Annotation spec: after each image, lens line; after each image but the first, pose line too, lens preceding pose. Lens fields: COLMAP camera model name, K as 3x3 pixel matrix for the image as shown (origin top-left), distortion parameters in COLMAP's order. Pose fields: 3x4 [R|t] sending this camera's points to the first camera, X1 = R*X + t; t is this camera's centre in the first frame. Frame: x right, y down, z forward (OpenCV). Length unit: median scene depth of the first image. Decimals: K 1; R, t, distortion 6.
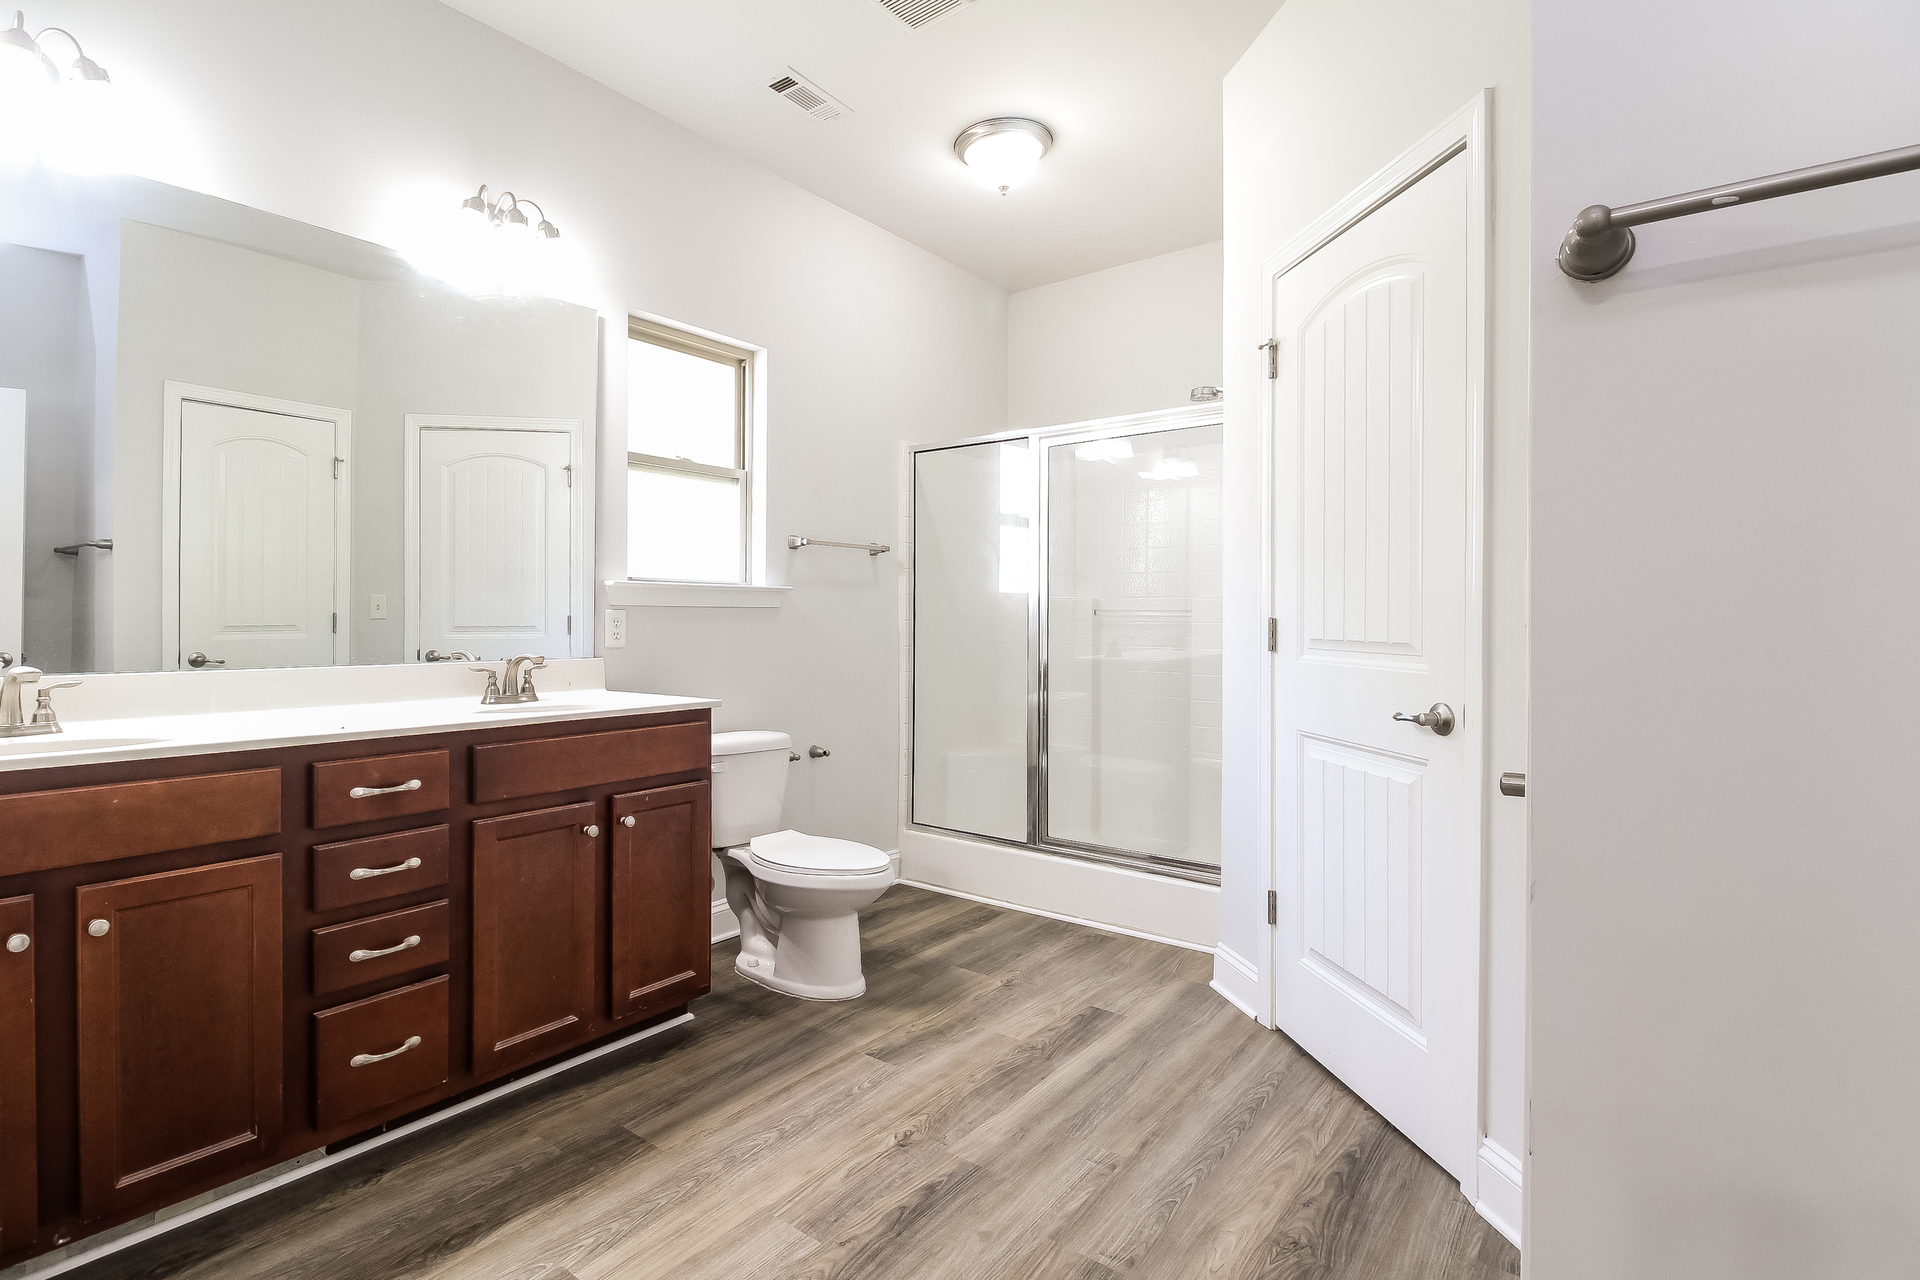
lens RADIAL K [[933.3, 0, 957.2], [0, 933.3, 630.8], [0, 0, 1]] dist [-0.006094, -0.005386]
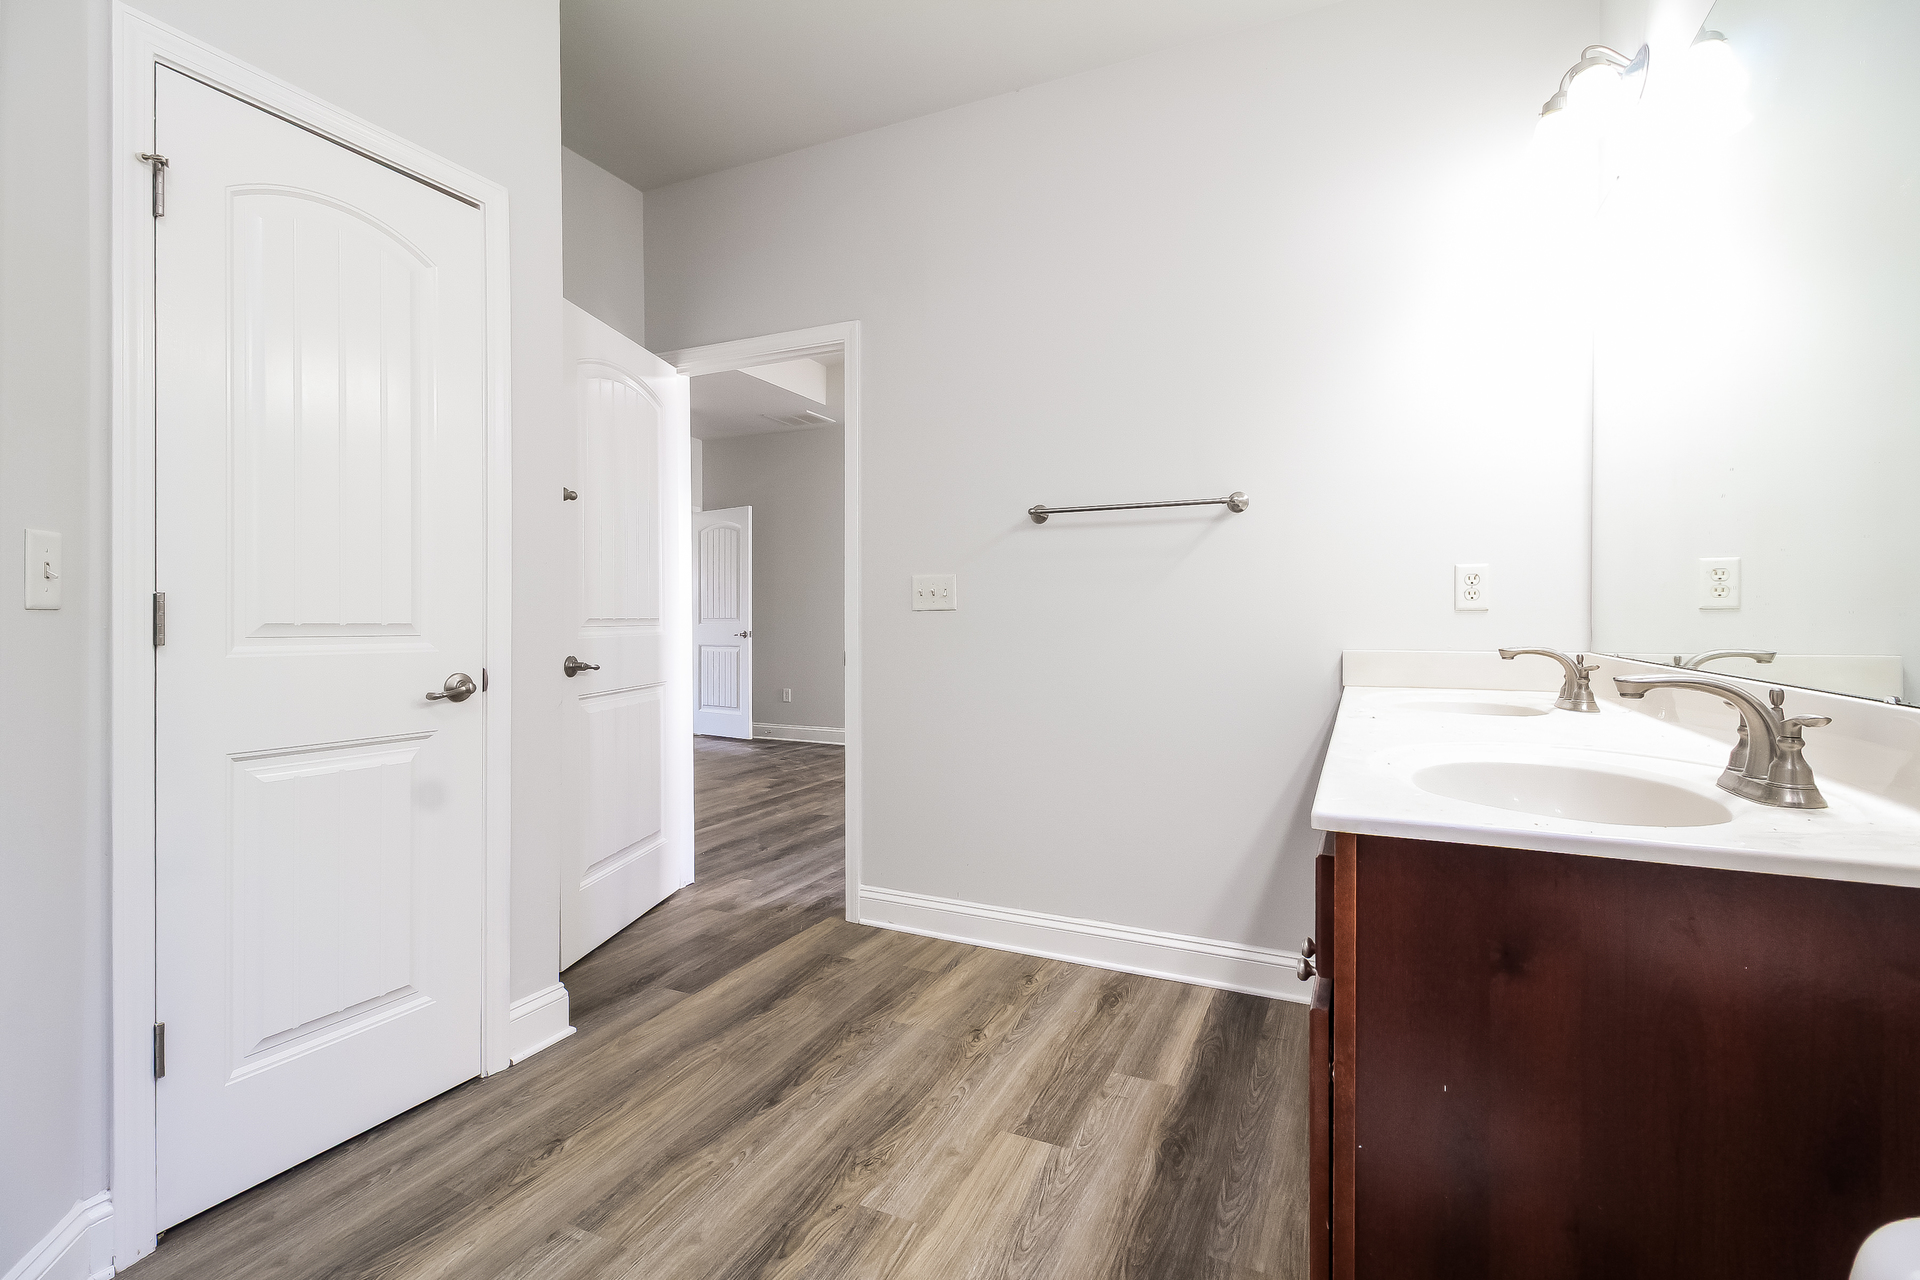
lens RADIAL K [[855.6, 0, 958.6], [0, 855.6, 630.3], [0, 0, 1]] dist [-0.000224, -0.000008]
pose [[-0.984419, -0.002977, -0.175812, -0.082340], [-0.005211, 0.999911, 0.012246, -0.001836], [0.175760, 0.012972, -0.984348, 1.909963]]
